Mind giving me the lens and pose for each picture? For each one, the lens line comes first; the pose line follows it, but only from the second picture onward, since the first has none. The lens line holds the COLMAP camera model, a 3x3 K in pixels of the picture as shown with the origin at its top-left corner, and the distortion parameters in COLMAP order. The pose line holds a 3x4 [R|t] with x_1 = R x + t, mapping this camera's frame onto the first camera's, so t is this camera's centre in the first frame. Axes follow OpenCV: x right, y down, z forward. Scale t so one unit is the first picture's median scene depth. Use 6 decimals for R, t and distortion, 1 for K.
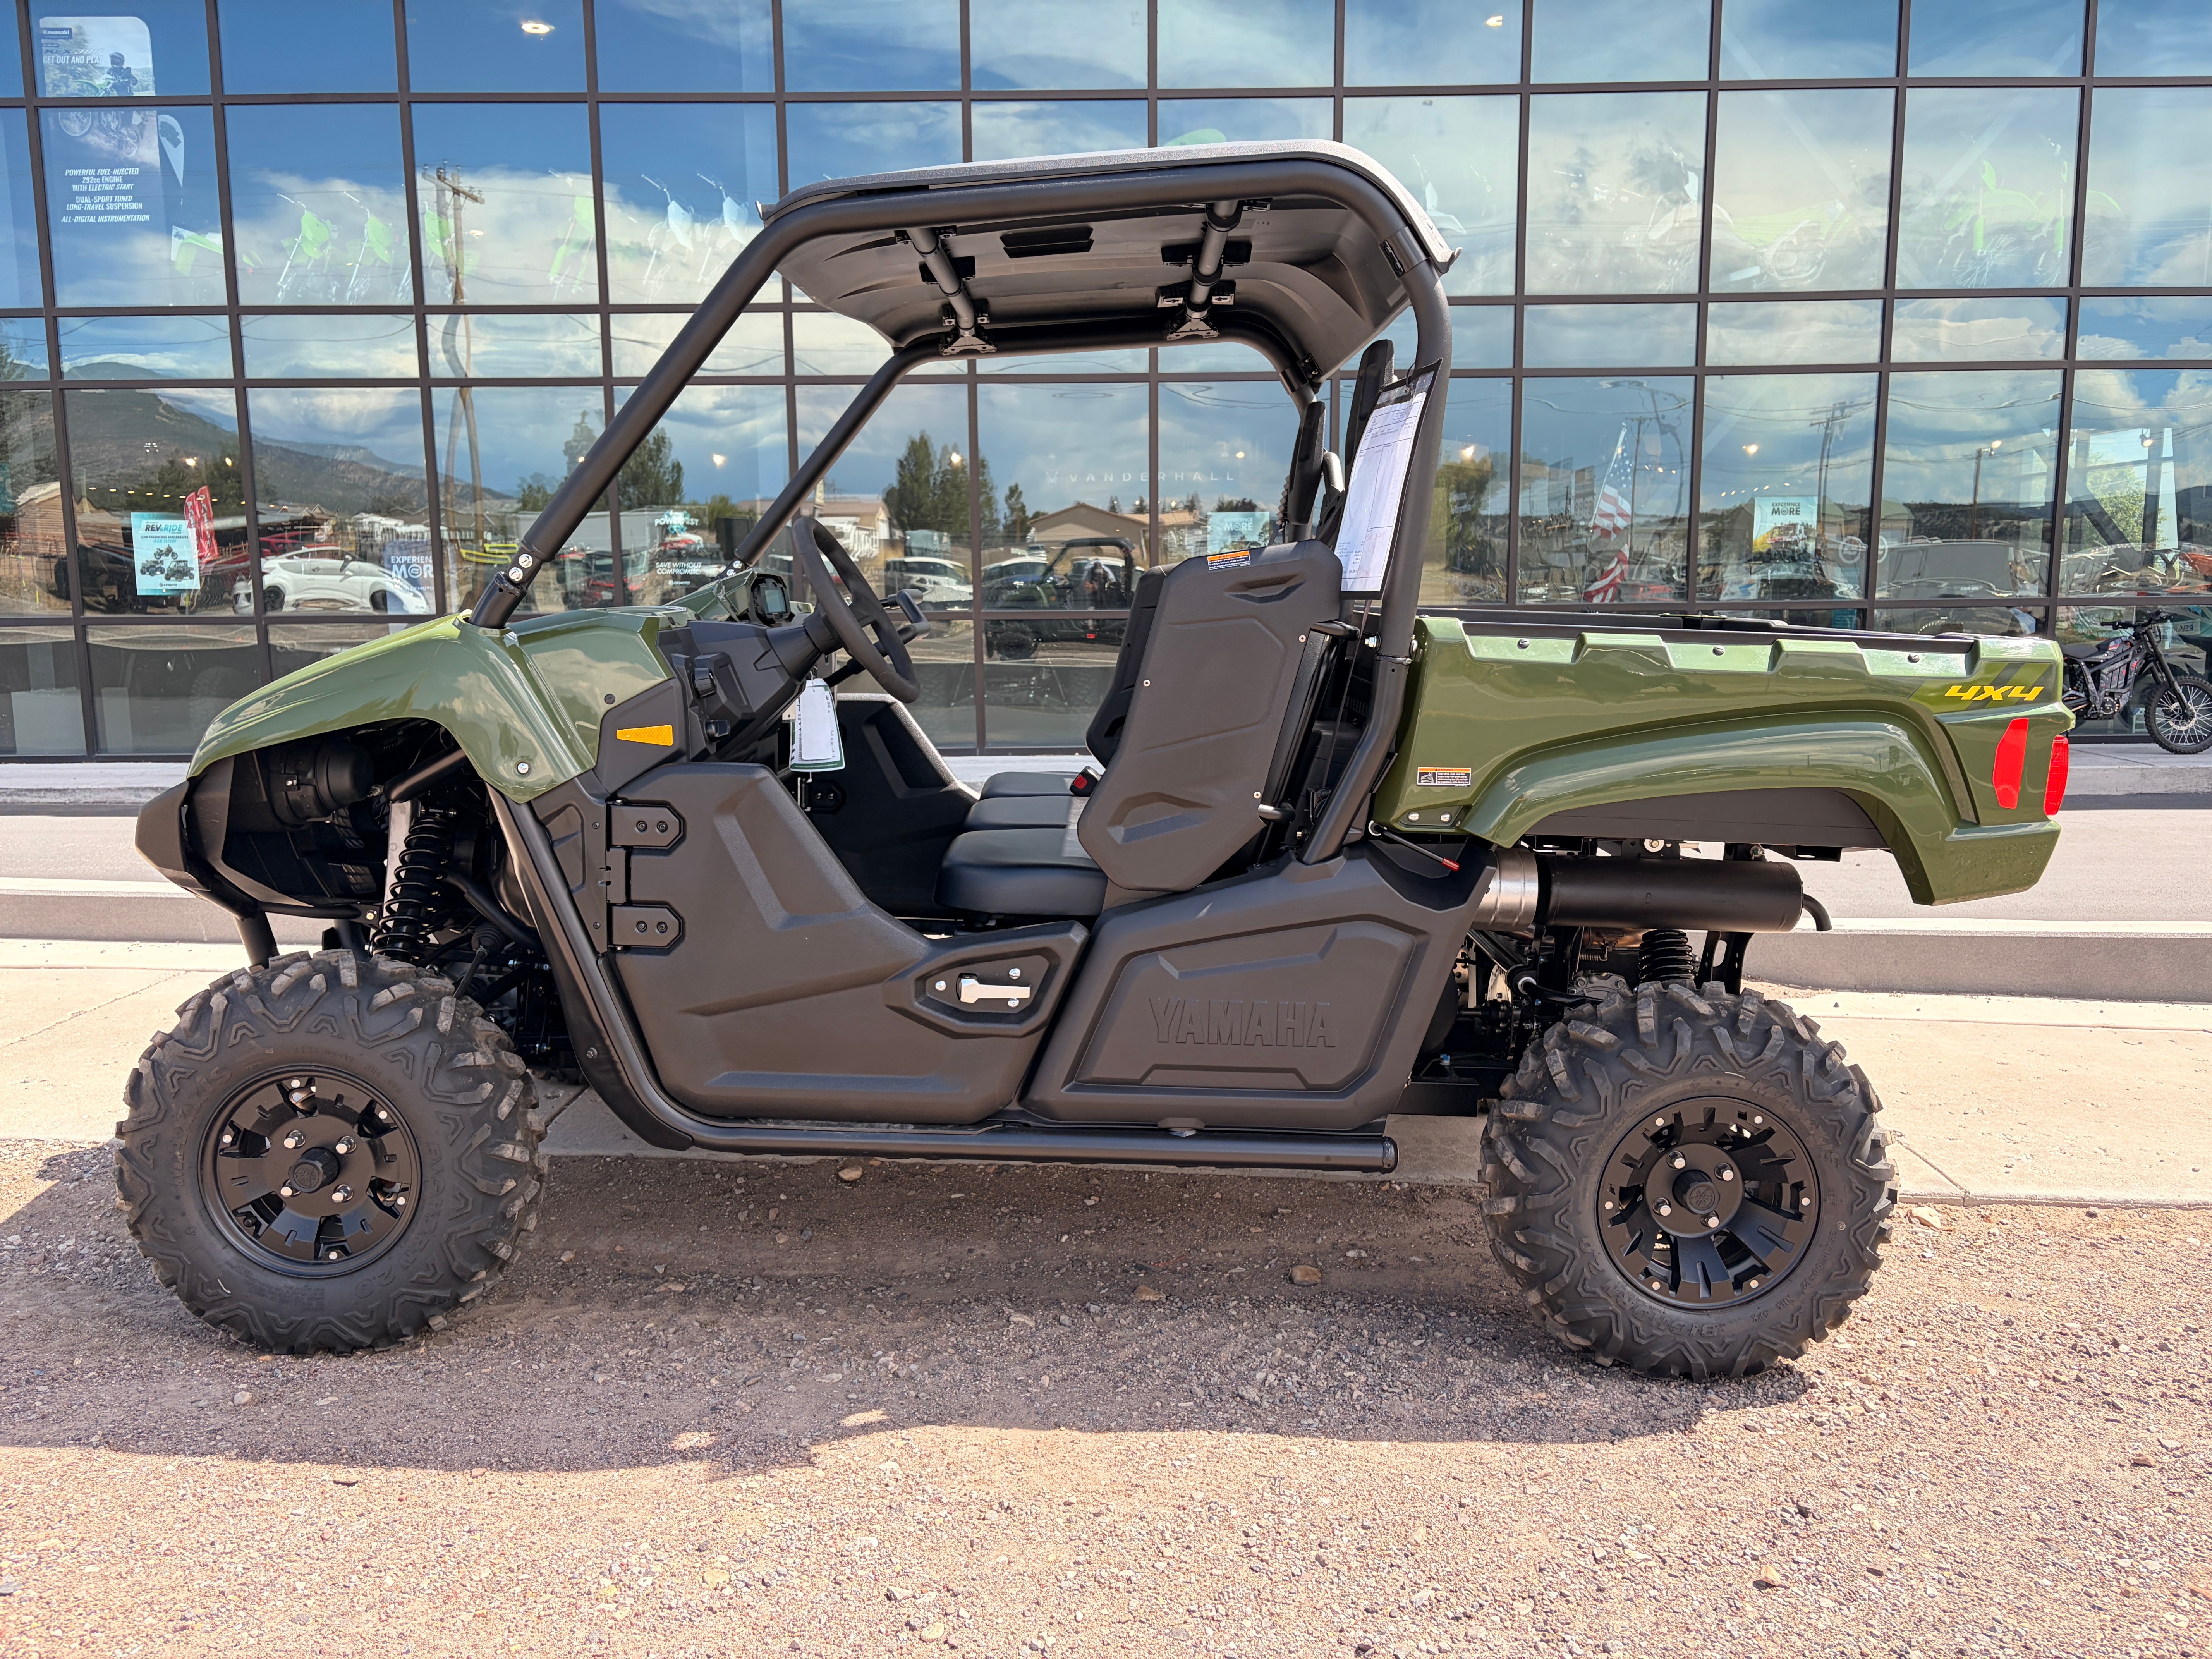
lens RADIAL K [[1673.6, 0, 1109.2], [0, 1673.6, 834.0], [0, 0, 1]] dist [0.069959, -0.081717]
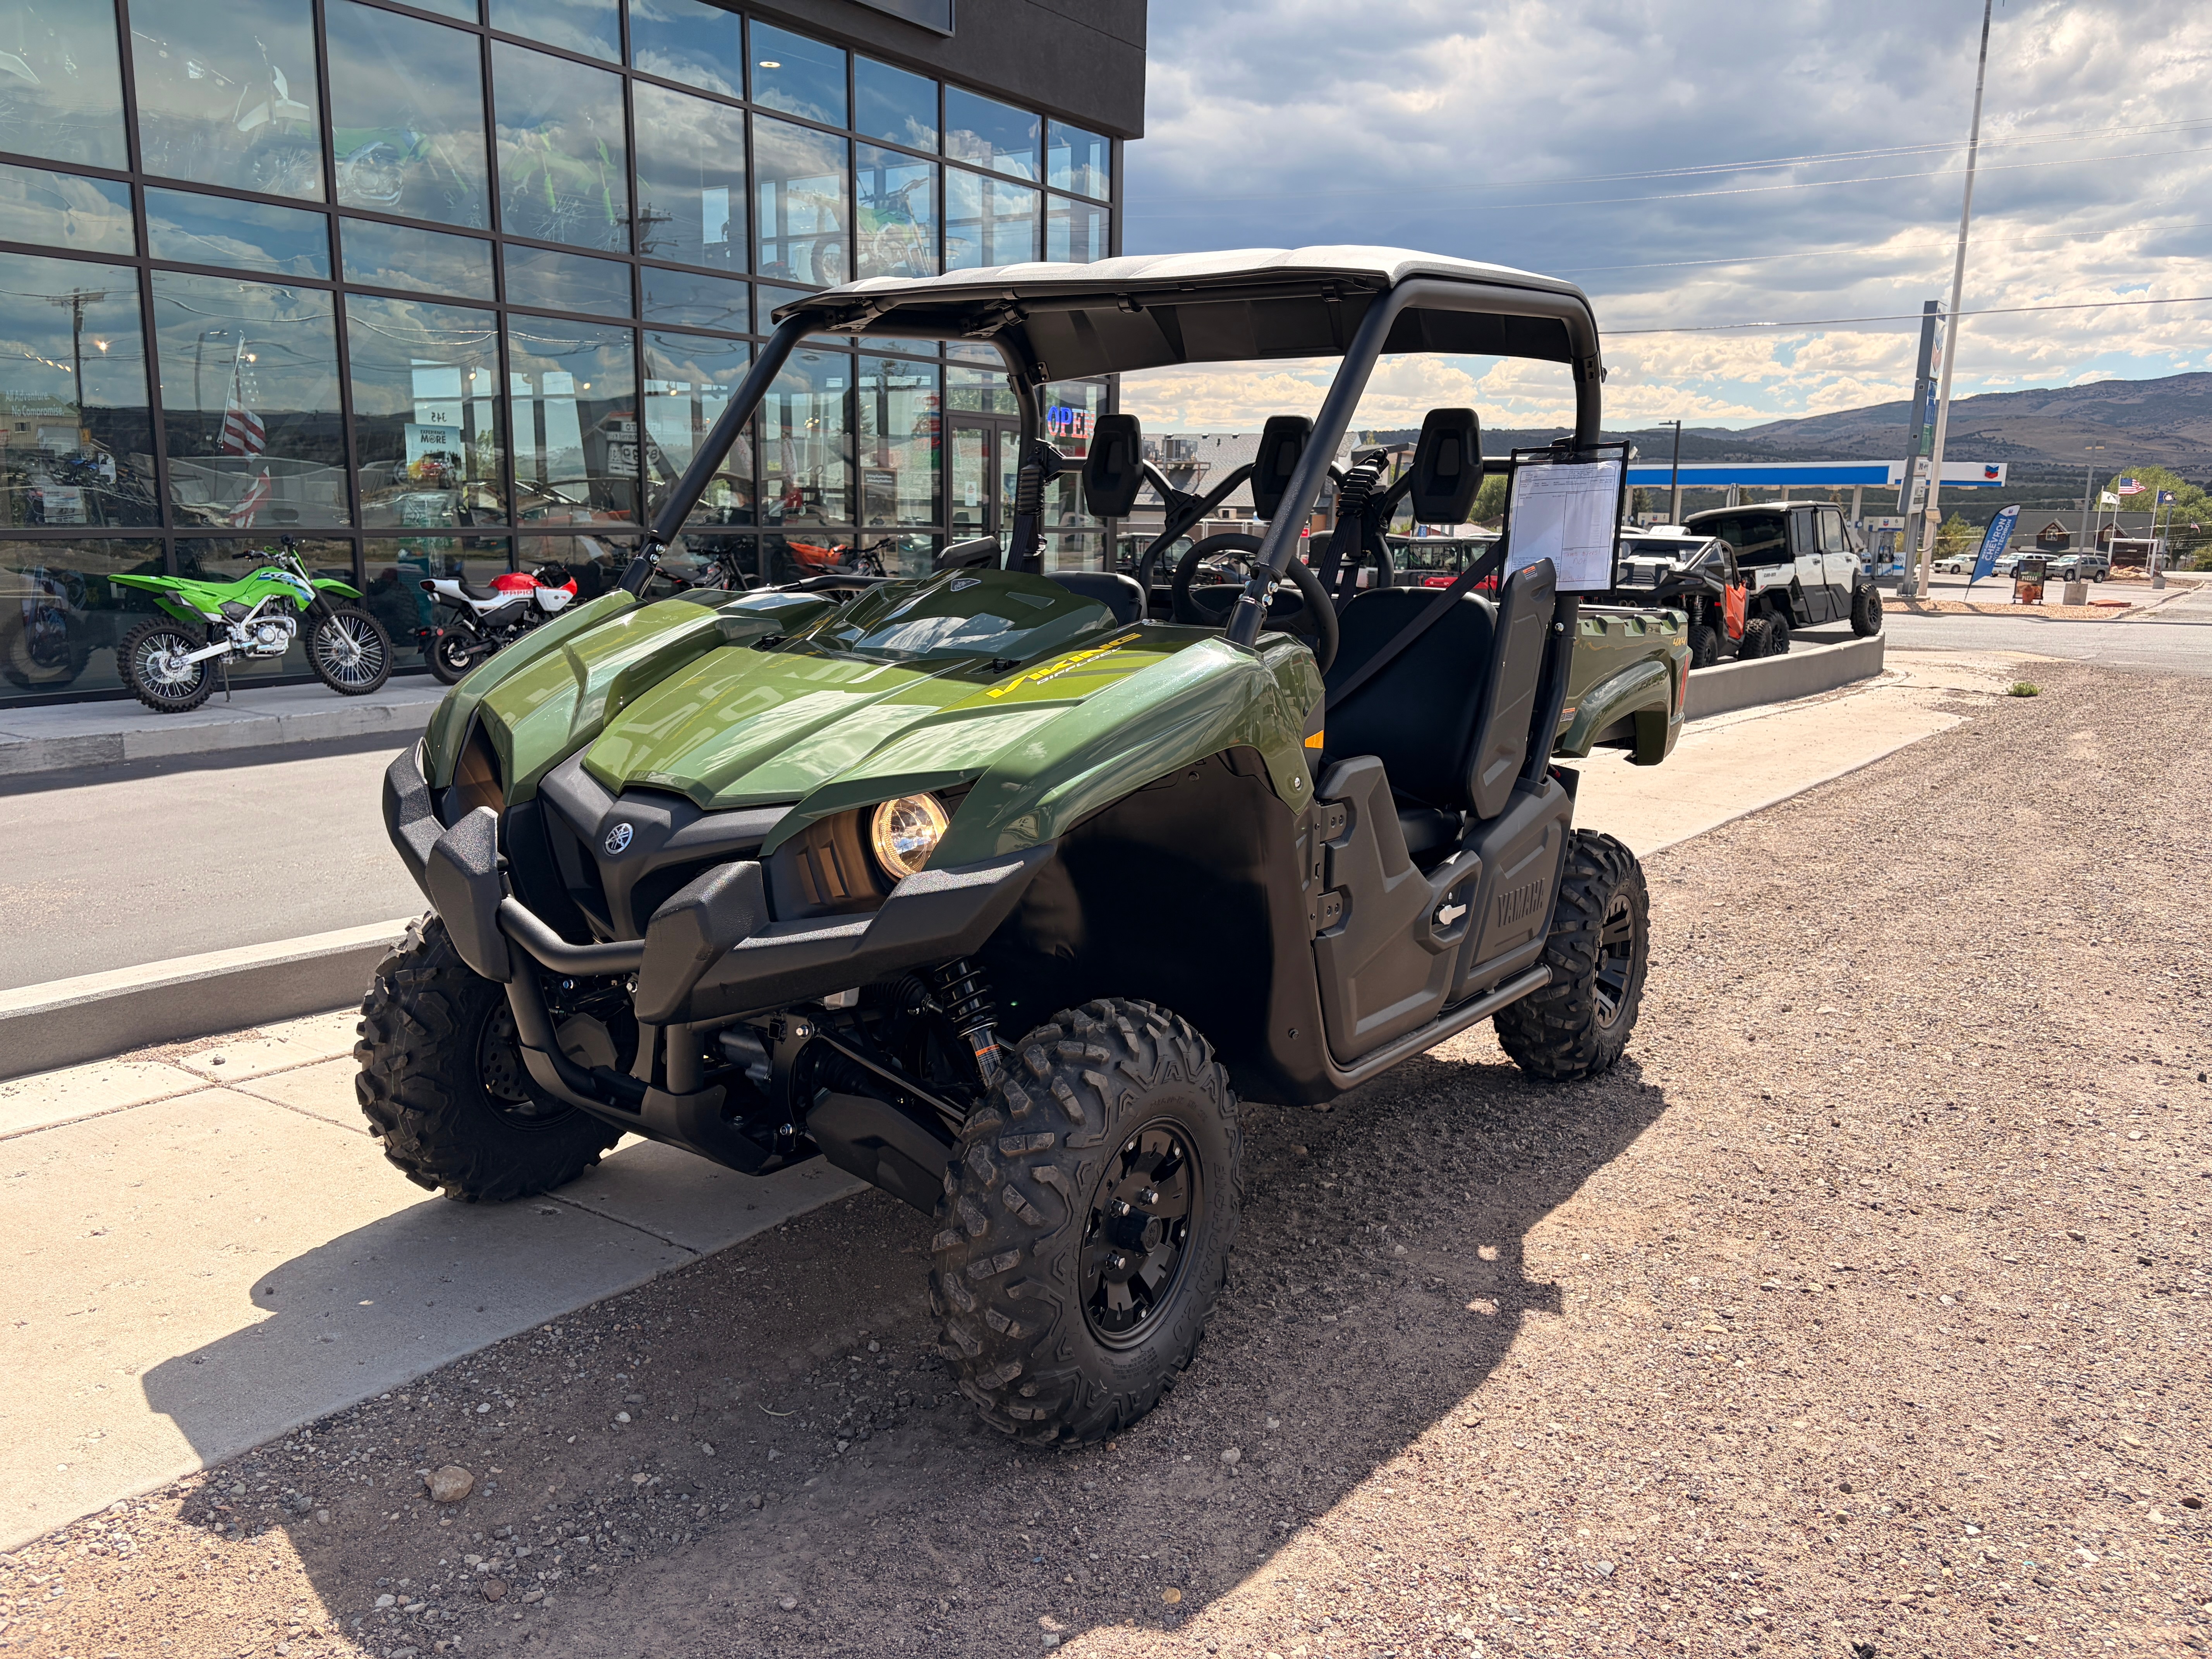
lens RADIAL K [[1683.6, 0, 1114.6], [0, 1683.6, 826.2], [0, 0, 1]] dist [0.055530, -0.060865]
pose [[0.549752, -0.140385, 0.823447, -1.226886], [0.098906, 0.989782, 0.102710, -0.124183], [-0.829452, 0.024978, 0.558019, 0.479532]]
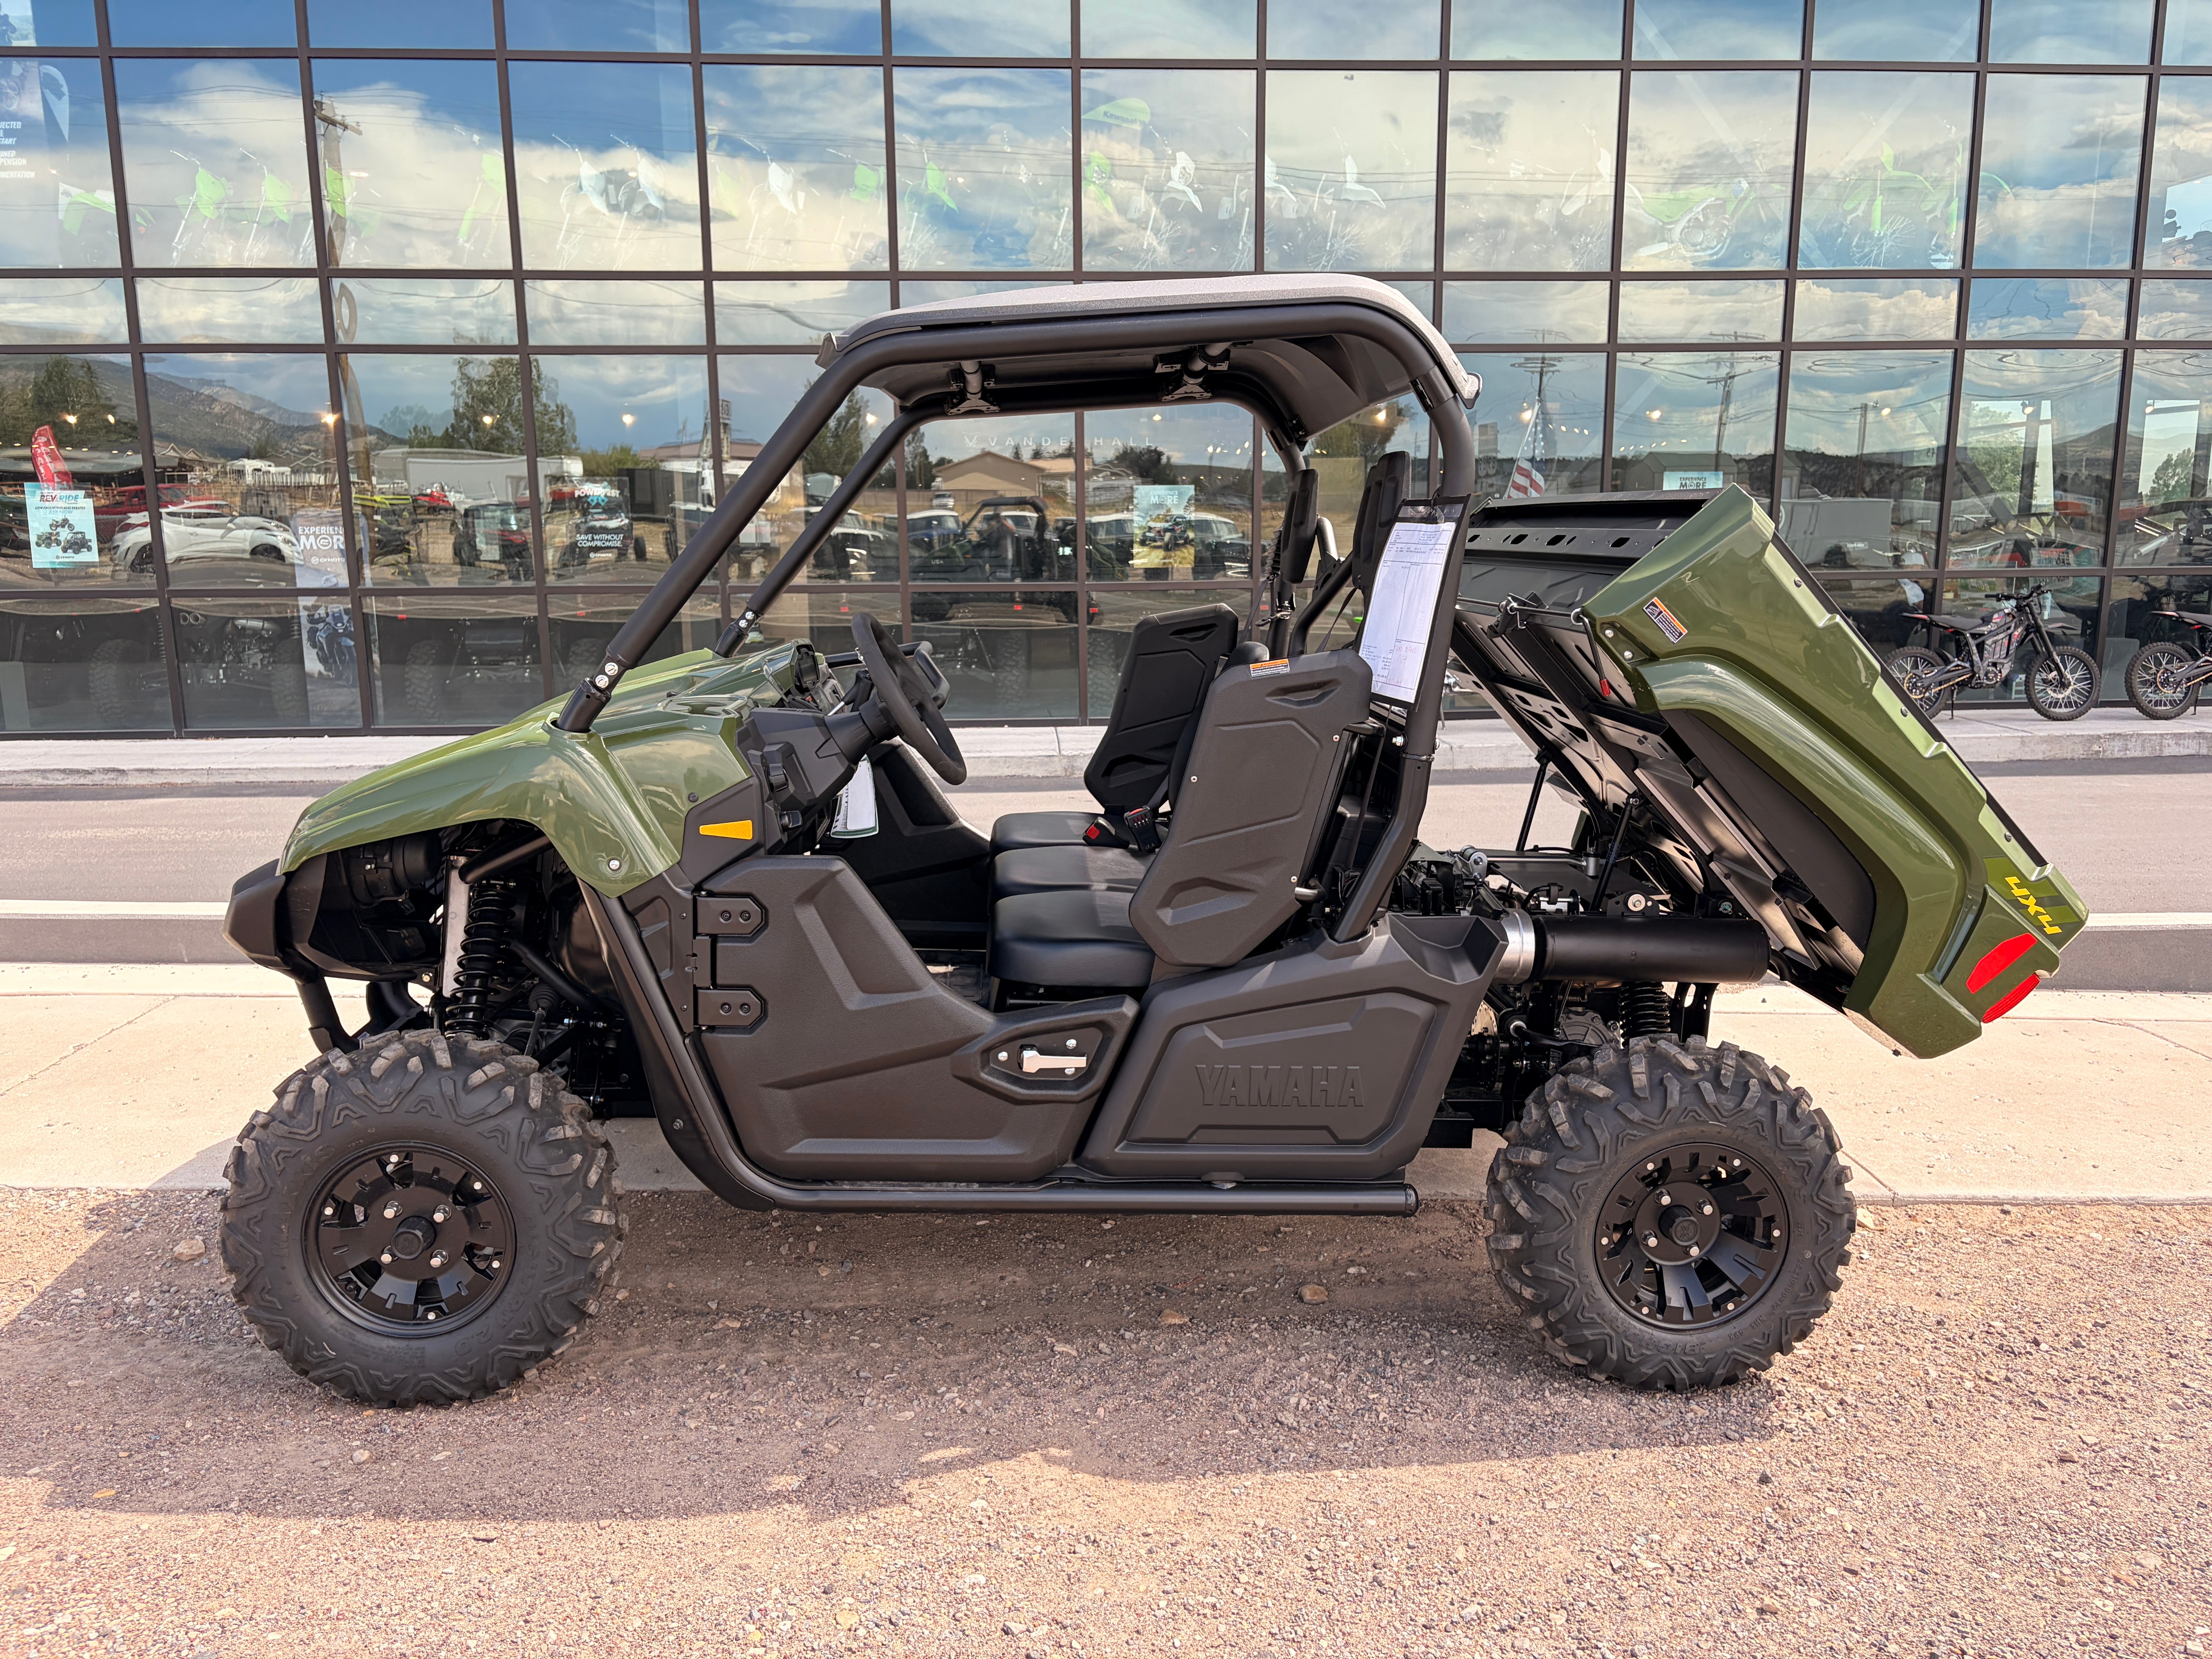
lens RADIAL K [[1681.5, 0, 1114.5], [0, 1681.5, 845.1], [0, 0, 1]] dist [0.064563, -0.069649]
pose [[0.997909, -0.010219, 0.063818, -0.094683], [0.007552, 0.999094, 0.041887, -0.089442], [-0.064188, -0.041317, 0.997082, -0.082581]]
